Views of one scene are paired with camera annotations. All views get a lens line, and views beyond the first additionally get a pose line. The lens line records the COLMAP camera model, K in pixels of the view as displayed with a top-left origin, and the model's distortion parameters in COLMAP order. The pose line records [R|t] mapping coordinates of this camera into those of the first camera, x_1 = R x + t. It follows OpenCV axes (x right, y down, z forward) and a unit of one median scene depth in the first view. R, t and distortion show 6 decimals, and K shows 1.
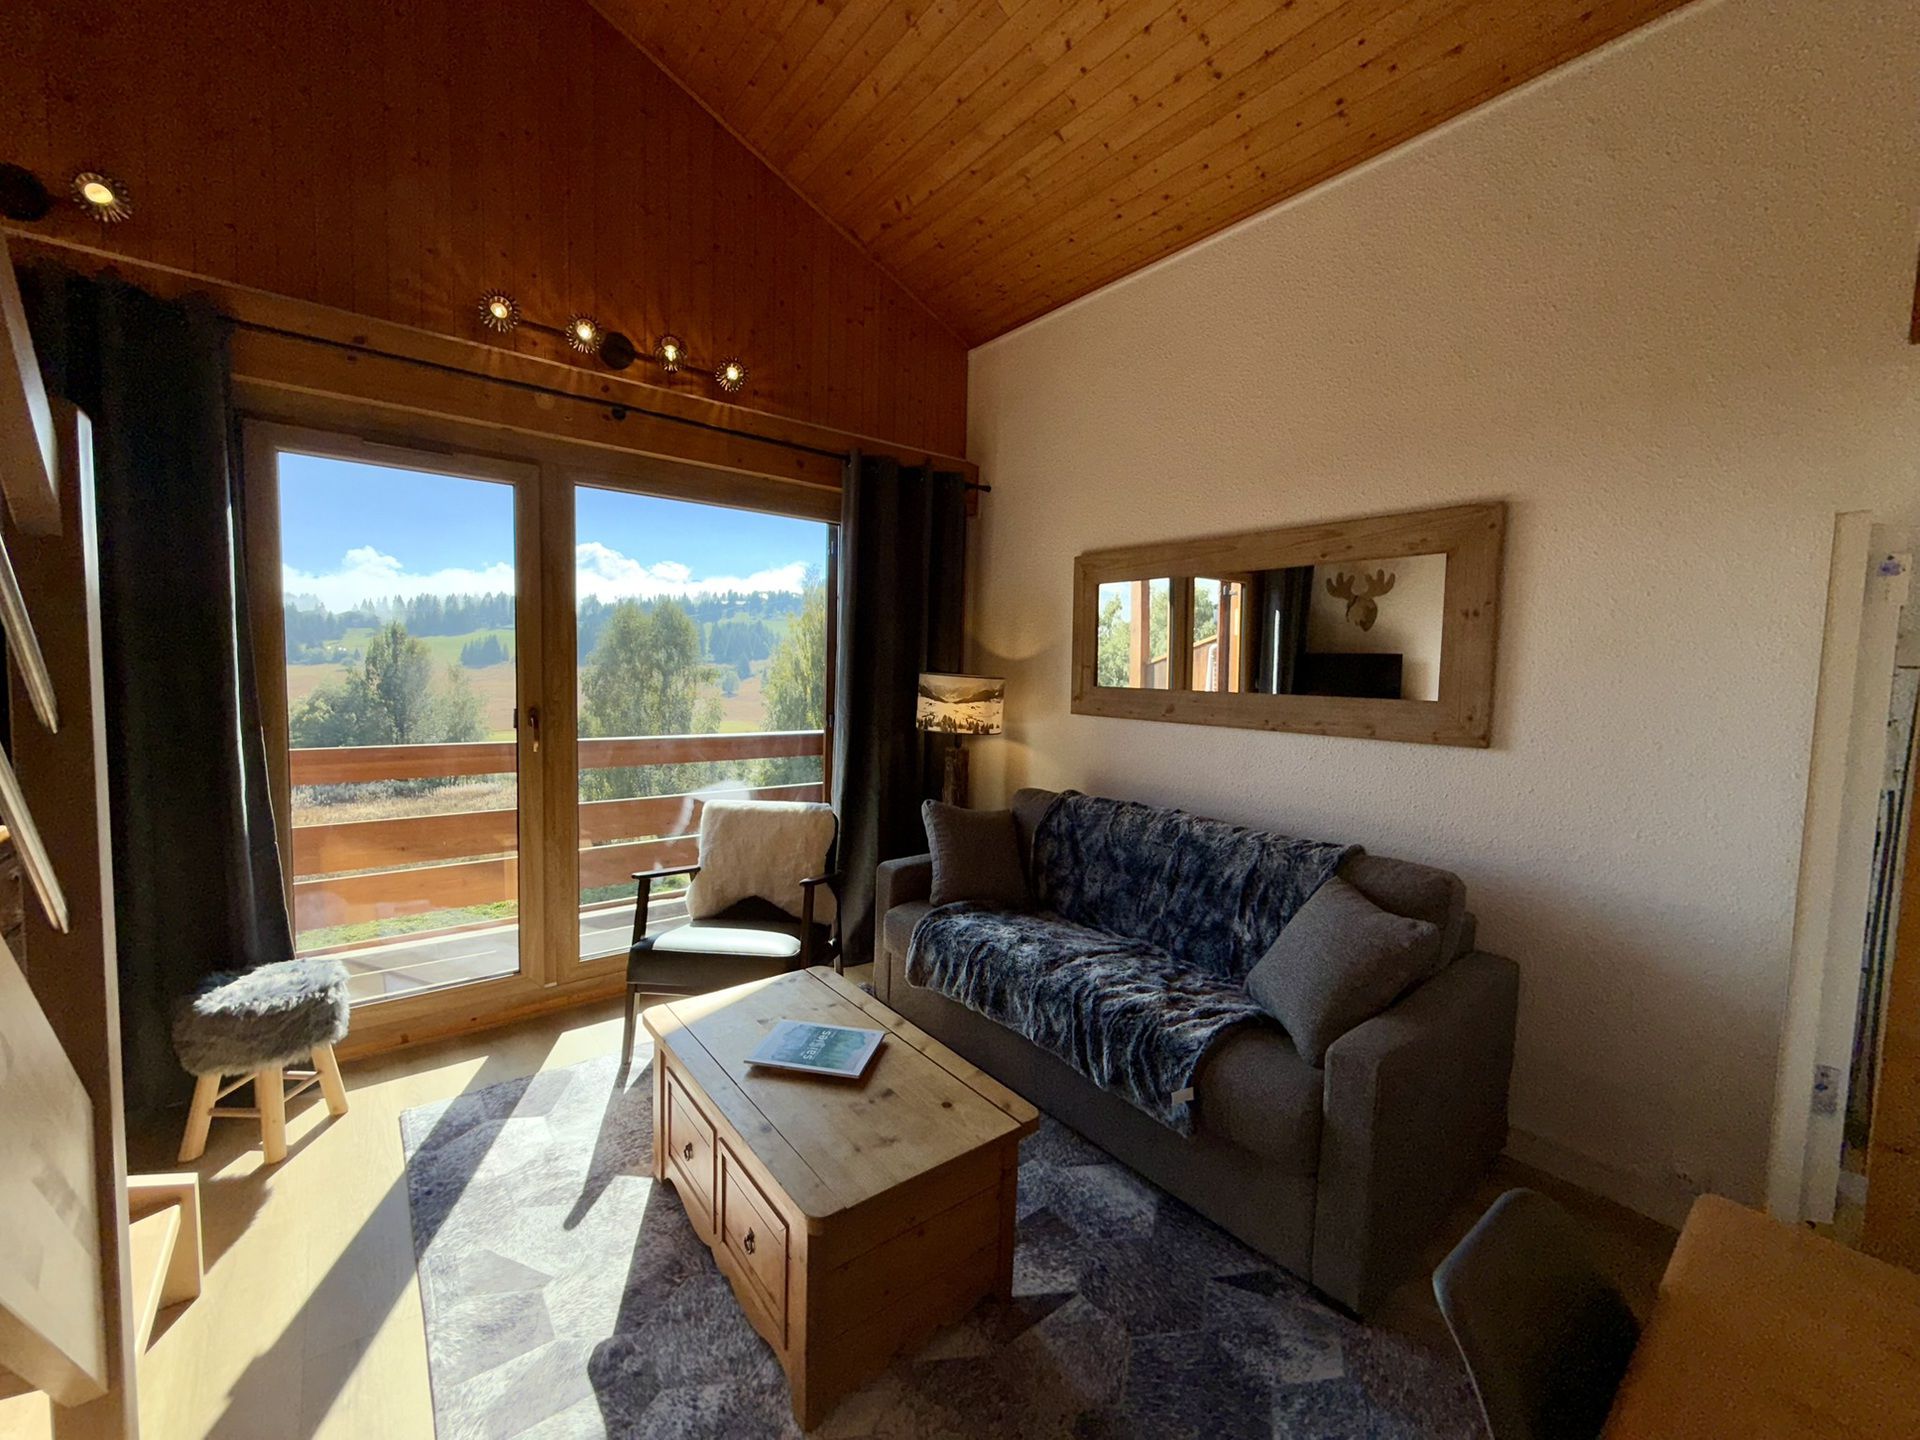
lens RADIAL K [[761.5, 0, 951.4], [0, 761.5, 716.4], [0, 0, 1]] dist [-0.001792, 0.000338]
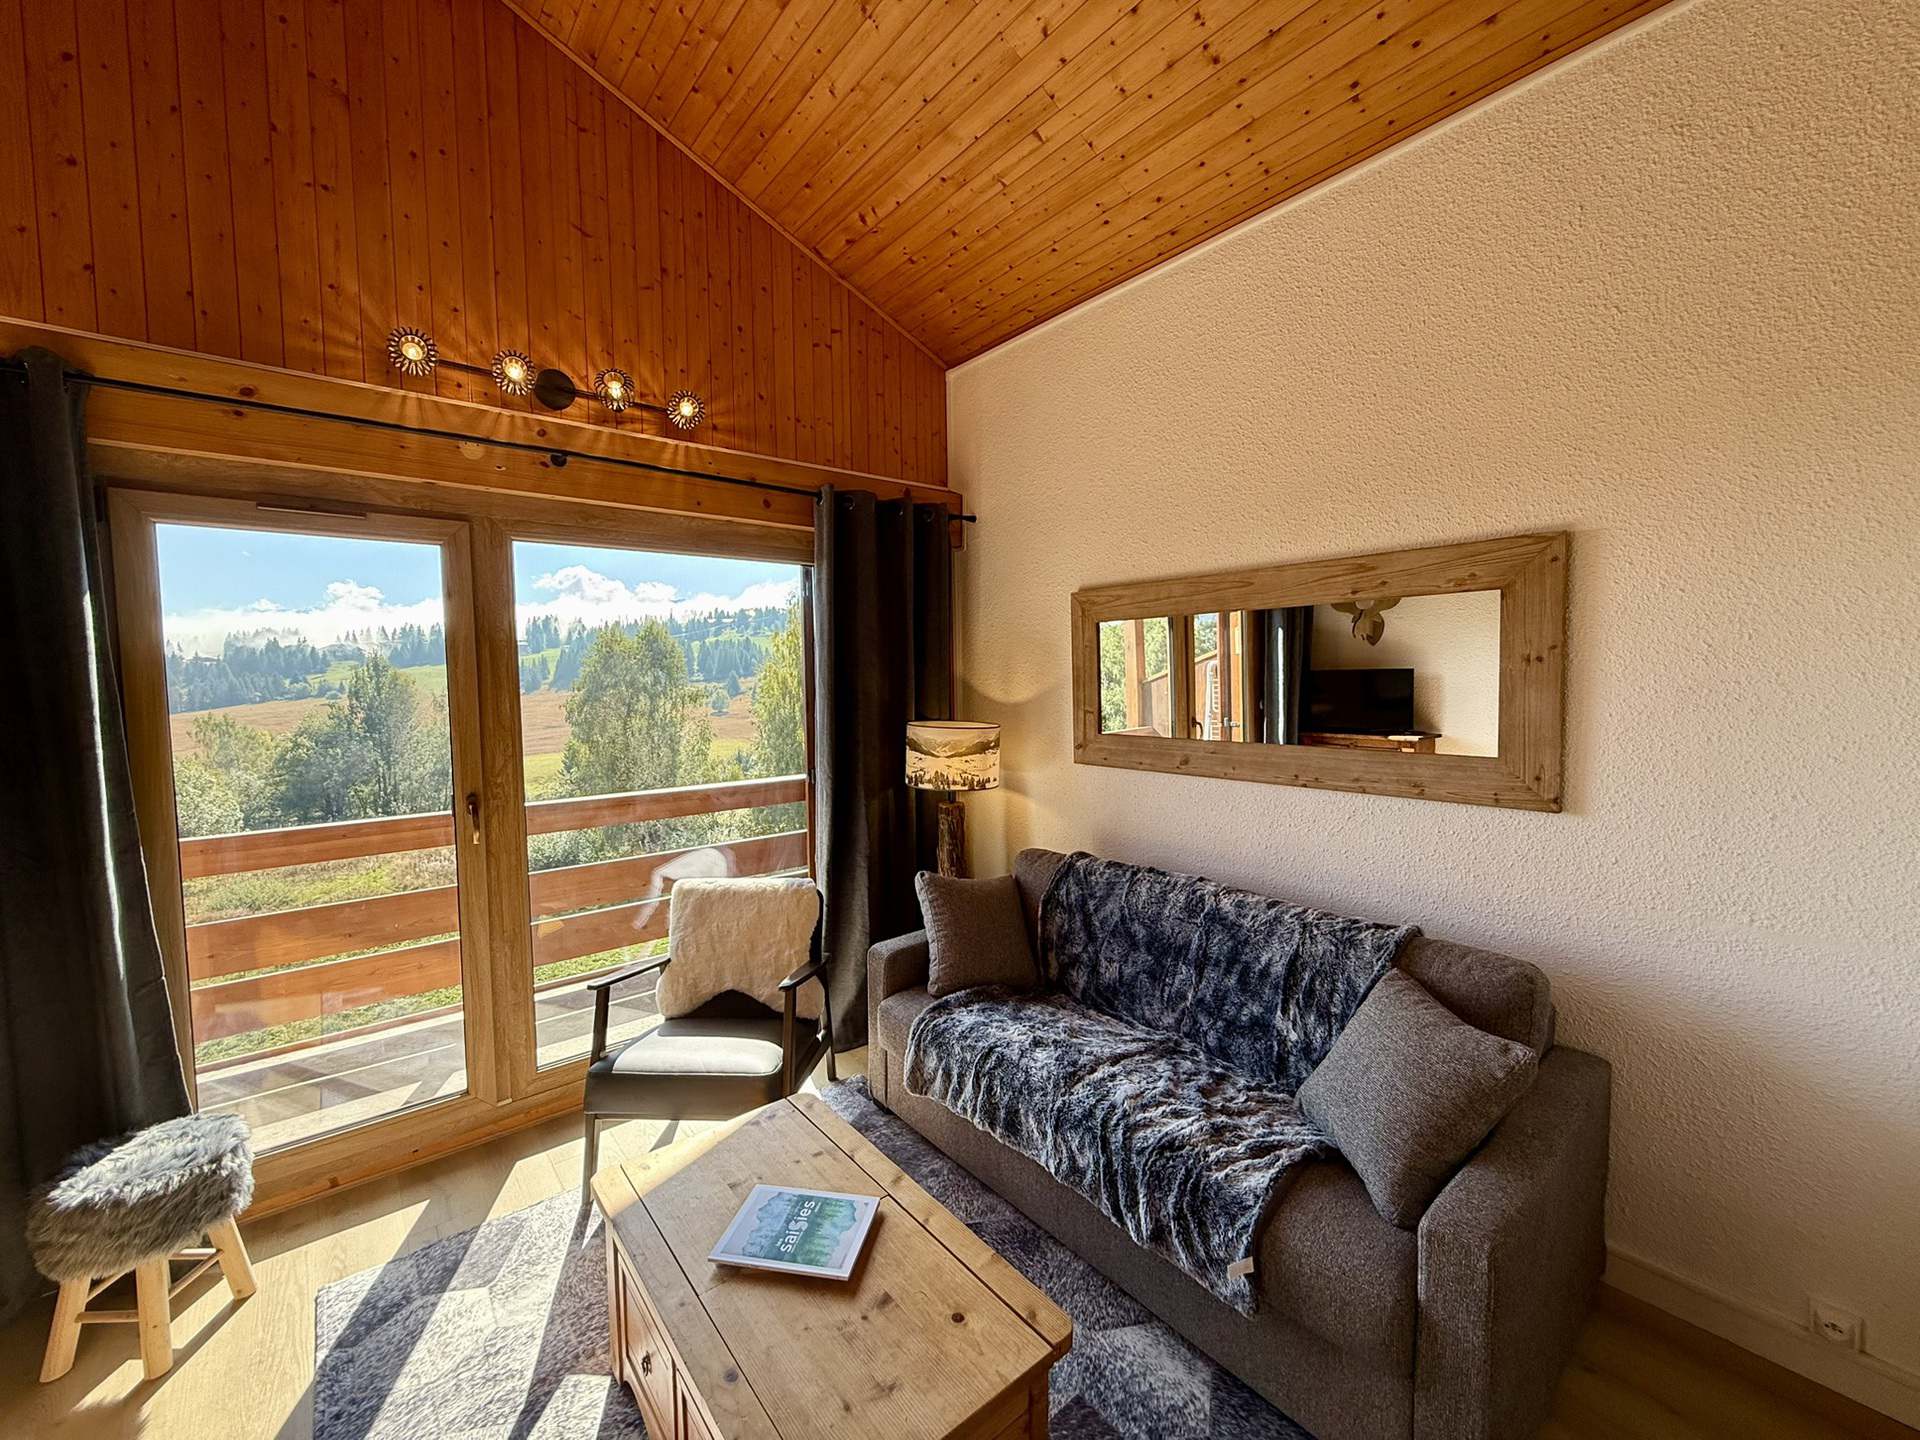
lens RADIAL K [[761.5, 0, 951.4], [0, 761.5, 716.4], [0, 0, 1]] dist [-0.001792, 0.000338]
pose [[0.999126, -0.040319, 0.011049, 0.002373], [0.040447, 0.999114, -0.011623, -0.077300], [-0.010570, 0.012060, 0.999871, 0.119968]]
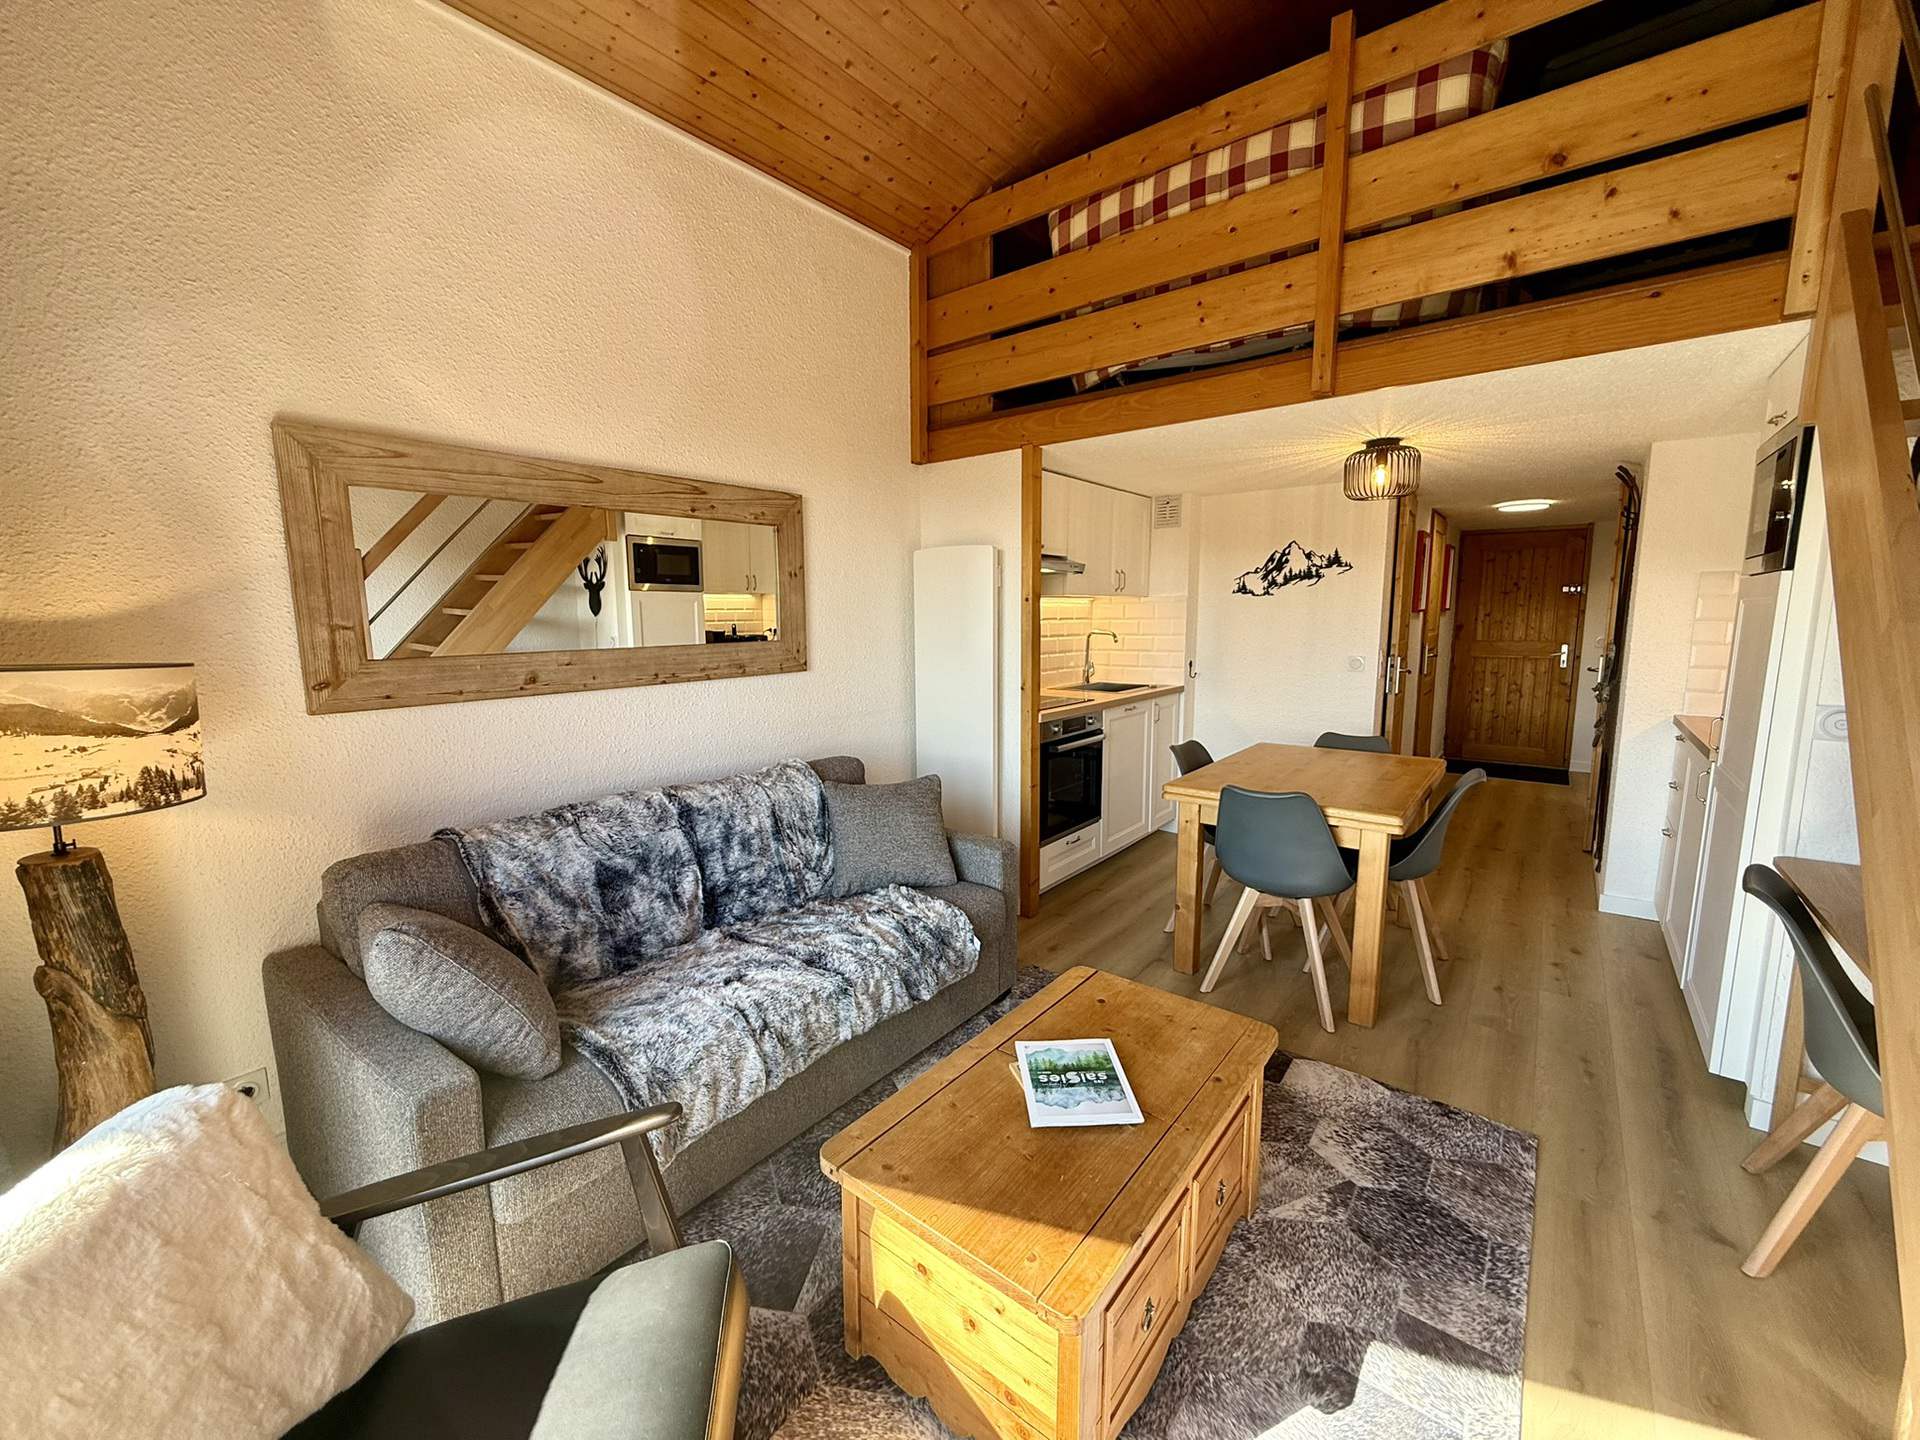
lens RADIAL K [[761.5, 0, 951.4], [0, 761.5, 716.4], [0, 0, 1]] dist [-0.001792, 0.000338]
pose [[-0.221269, -0.158881, 0.962183, -0.664196], [0.065785, 0.981960, 0.177275, -0.097725], [-0.972991, 0.102523, -0.206825, 0.926346]]
